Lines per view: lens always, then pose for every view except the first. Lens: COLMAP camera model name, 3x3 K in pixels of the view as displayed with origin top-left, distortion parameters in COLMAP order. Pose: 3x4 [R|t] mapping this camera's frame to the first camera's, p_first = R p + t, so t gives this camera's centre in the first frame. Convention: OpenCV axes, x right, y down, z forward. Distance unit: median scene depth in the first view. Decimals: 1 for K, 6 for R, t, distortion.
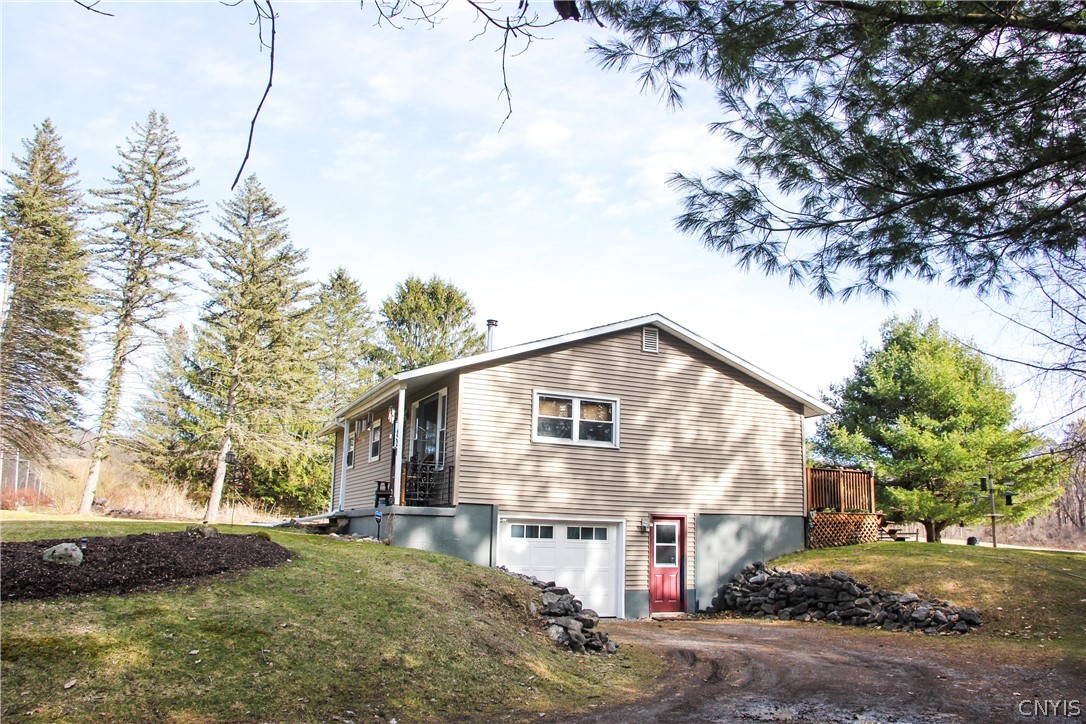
lens RADIAL K [[872.1, 0, 543.1], [0, 872.1, 390.8], [0, 0, 1]] dist [-0.171056, 0.003950]
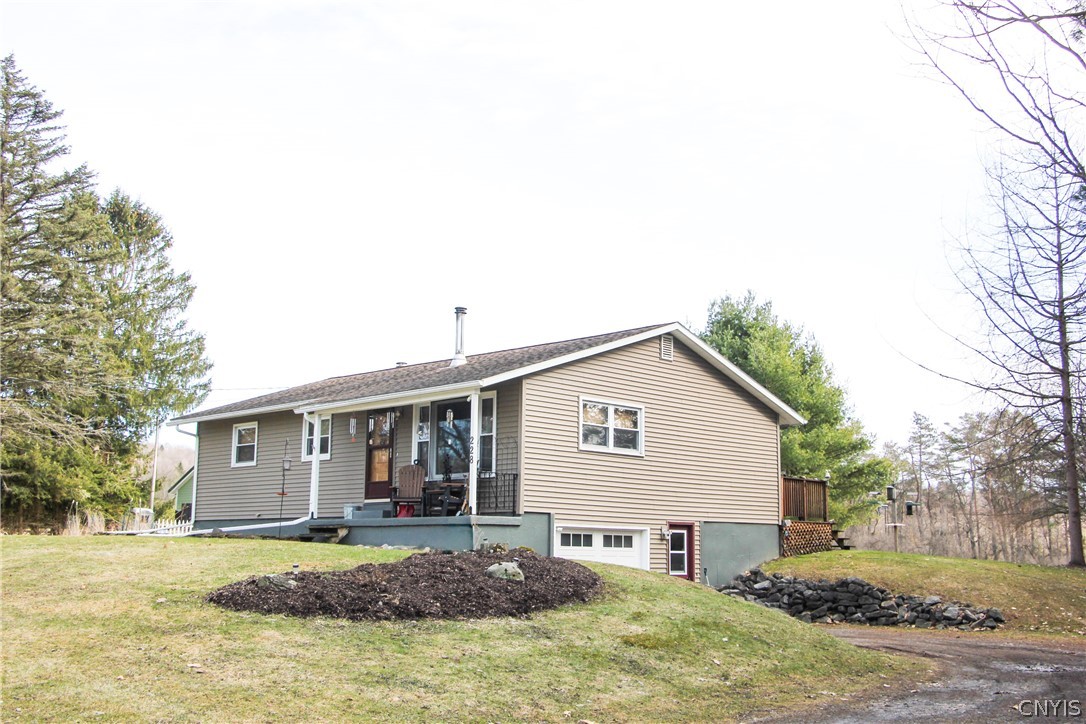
lens RADIAL K [[1189.4, 0, 543.0], [0, 1189.4, 362.0], [0, 0, 1]] dist [0.005262, -0.310410]
pose [[0.931864, 0.045606, 0.359930, -0.527834], [-0.052001, 0.998614, 0.008100, -0.048209], [-0.359062, -0.026265, 0.932944, -0.241179]]
